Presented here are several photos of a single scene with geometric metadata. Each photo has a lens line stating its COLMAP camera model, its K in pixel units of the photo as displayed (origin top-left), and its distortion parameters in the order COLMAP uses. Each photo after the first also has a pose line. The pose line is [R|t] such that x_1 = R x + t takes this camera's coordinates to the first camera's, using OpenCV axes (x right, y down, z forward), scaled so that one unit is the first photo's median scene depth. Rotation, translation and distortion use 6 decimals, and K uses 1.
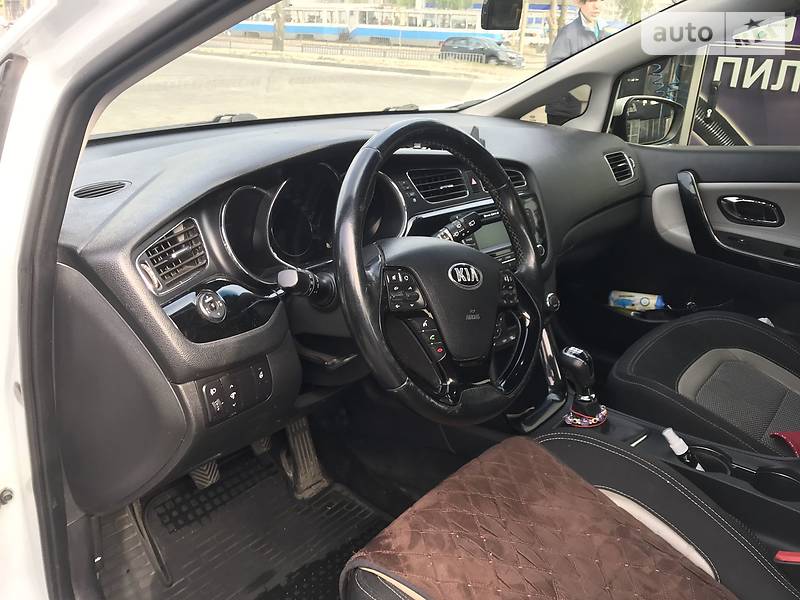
lens RADIAL K [[665.6, 0, 401.6], [0, 665.6, 309.3], [0, 0, 1]] dist [0.021799, -0.021198]
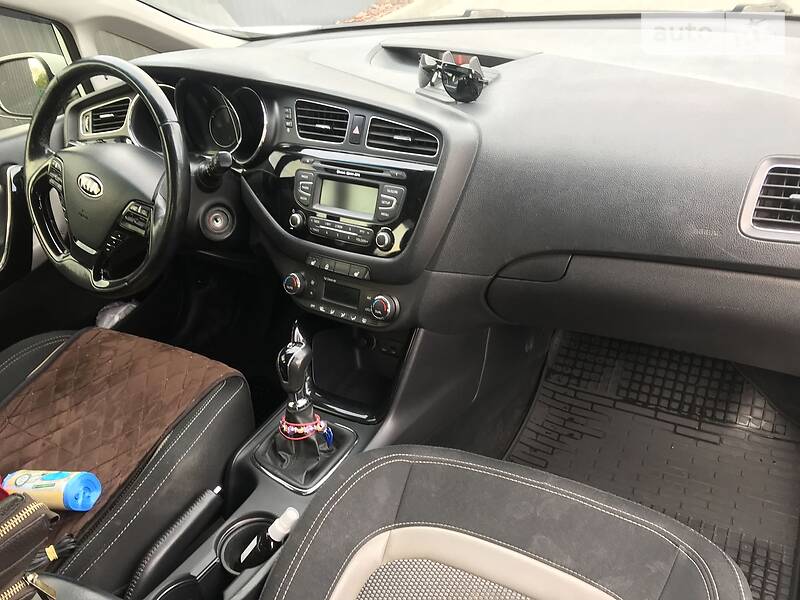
lens RADIAL K [[665.6, 0, 399.4], [0, 665.6, 299.3], [0, 0, 1]] dist [0.021799, -0.021198]
pose [[0.147233, 0.469921, -0.870343, 0.922412], [-0.249617, 0.869103, 0.427025, -0.365902], [0.957086, 0.154380, 0.245261, 0.837147]]
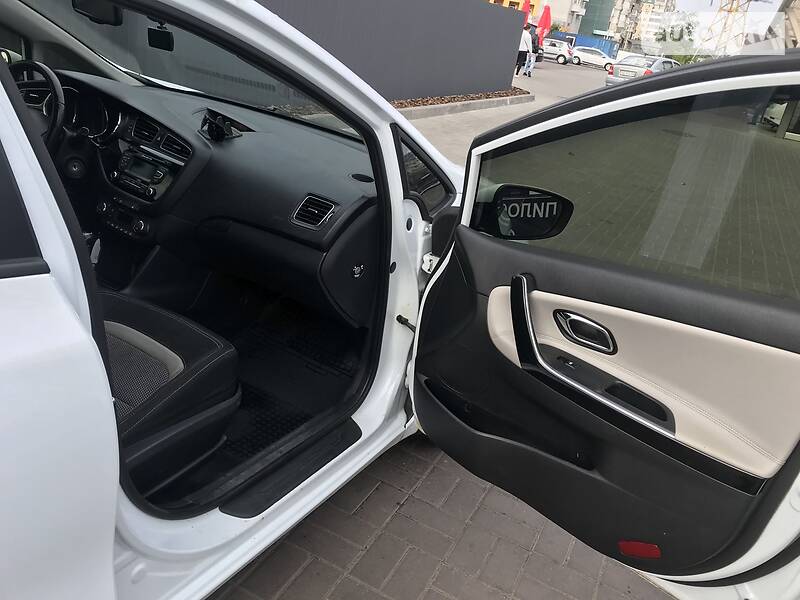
lens RADIAL K [[665.6, 0, 400.3], [0, 665.6, 294.2], [0, 0, 1]] dist [0.021799, -0.021198]
pose [[0.136194, 0.369920, -0.919027, 1.754171], [-0.524749, 0.813782, 0.249793, -0.573859], [0.840291, 0.448239, 0.304947, 1.117258]]
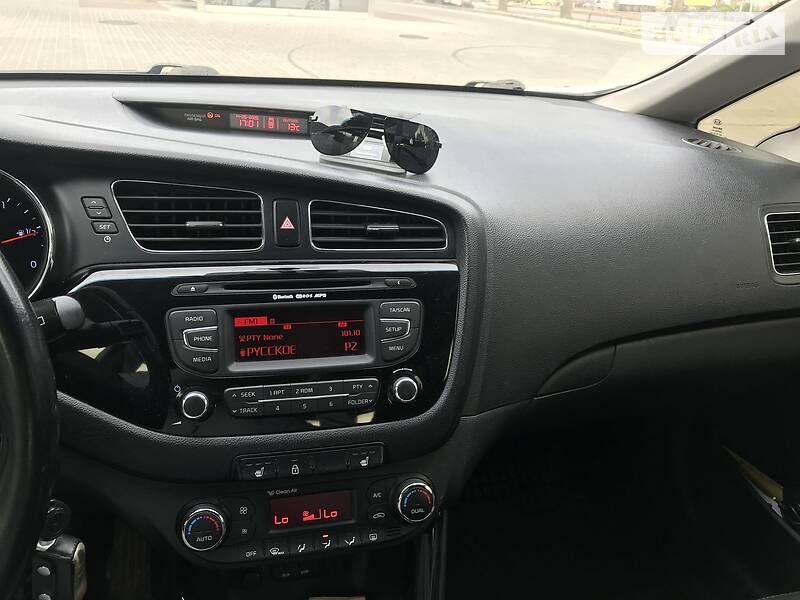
lens RADIAL K [[665.6, 0, 398.2], [0, 665.6, 292.1], [0, 0, 1]] dist [0.021799, -0.021198]
pose [[0.850227, 0.239252, -0.468905, 0.406656], [-0.235557, 0.969509, 0.067562, -0.186495], [0.470772, 0.053011, 0.880661, 0.574806]]
